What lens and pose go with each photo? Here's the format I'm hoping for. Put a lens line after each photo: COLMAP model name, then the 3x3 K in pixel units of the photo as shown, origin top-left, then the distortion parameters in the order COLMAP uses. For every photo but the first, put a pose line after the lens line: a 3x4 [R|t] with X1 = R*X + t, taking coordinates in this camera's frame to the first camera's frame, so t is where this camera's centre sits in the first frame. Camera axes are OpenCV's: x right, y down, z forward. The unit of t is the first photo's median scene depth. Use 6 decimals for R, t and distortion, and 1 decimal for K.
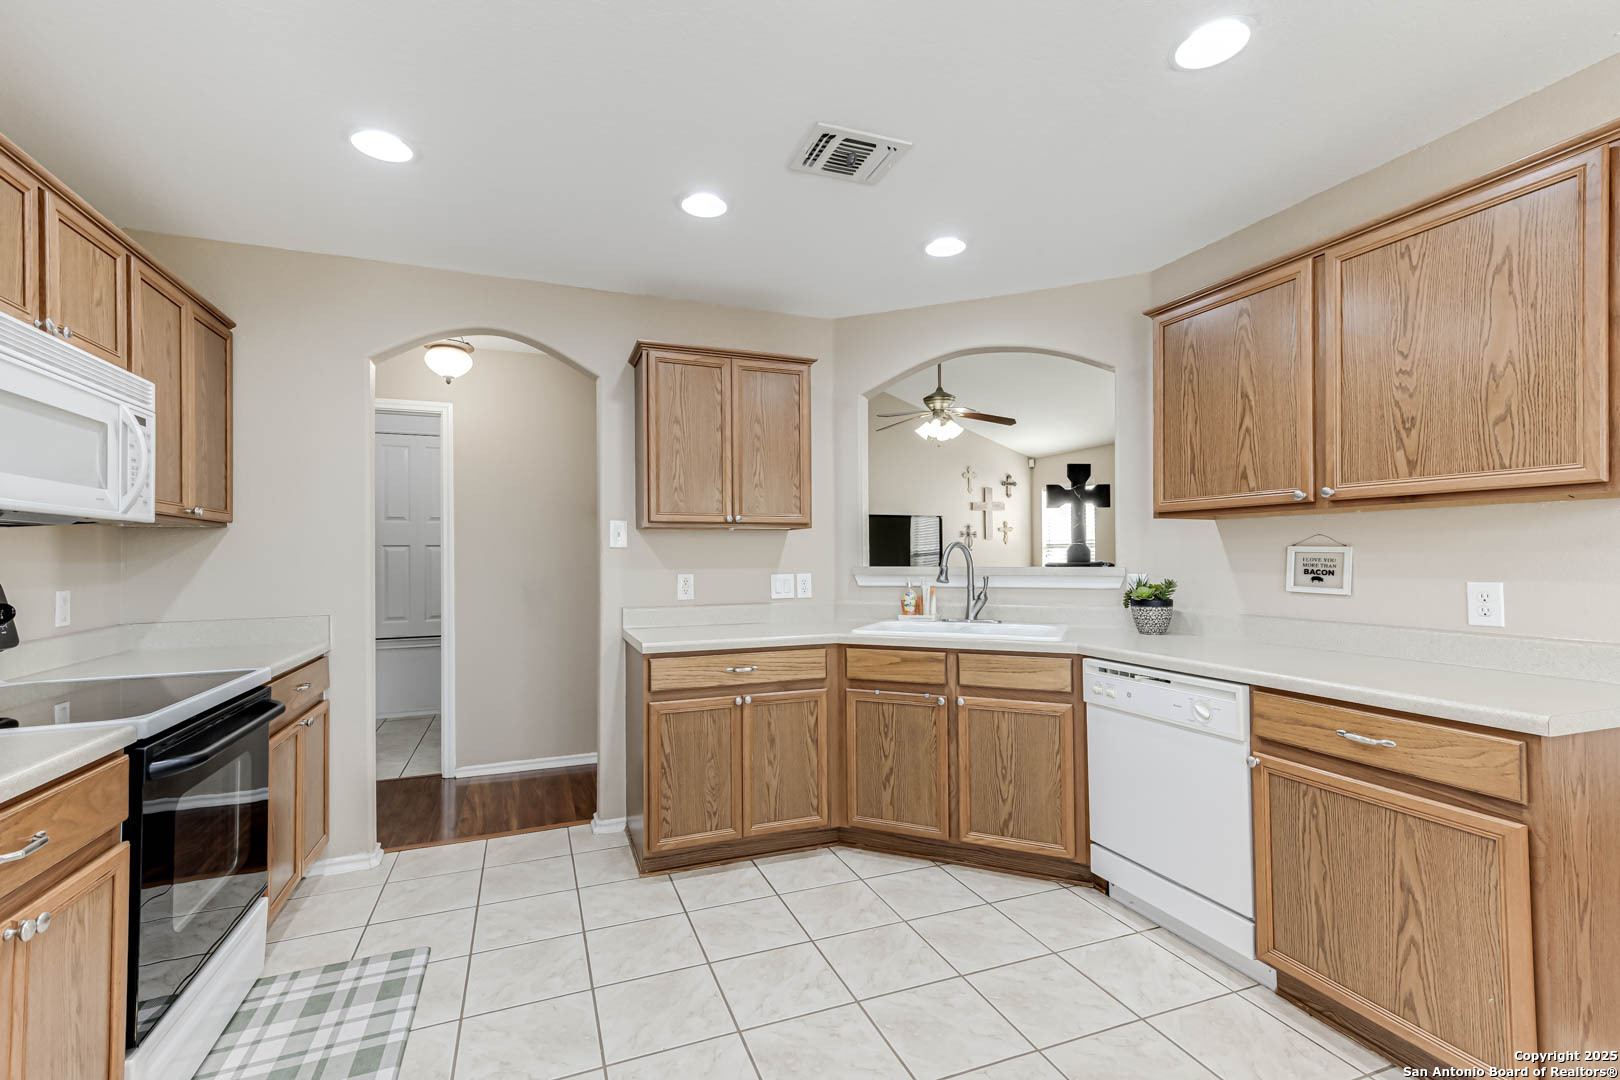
lens RADIAL K [[718.3, 0, 806.4], [0, 718.3, 549.1], [0, 0, 1]] dist [0.008854, 0.001116]
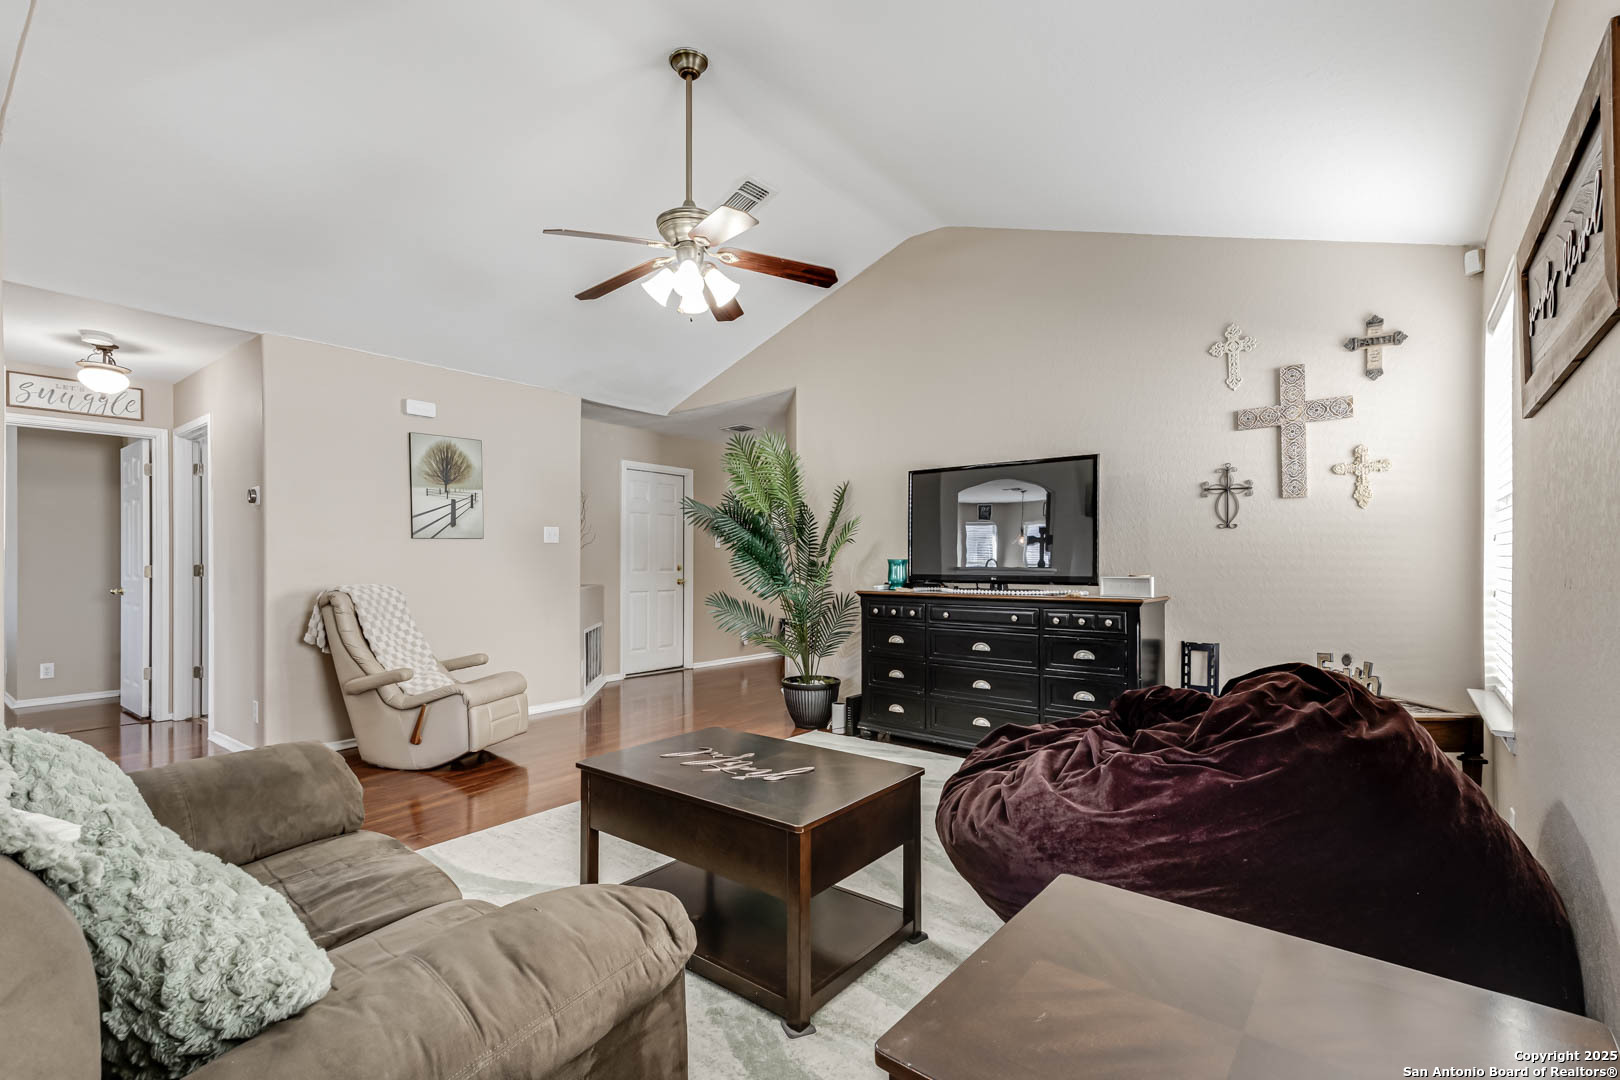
lens RADIAL K [[718.3, 0, 808.1], [0, 718.3, 554.2], [0, 0, 1]] dist [0.008854, 0.001116]
pose [[0.514545, -0.001659, -0.857462, 0.456919], [0.003765, 0.999993, 0.000324, 0.015915], [0.857455, -0.003395, 0.514547, 0.577486]]
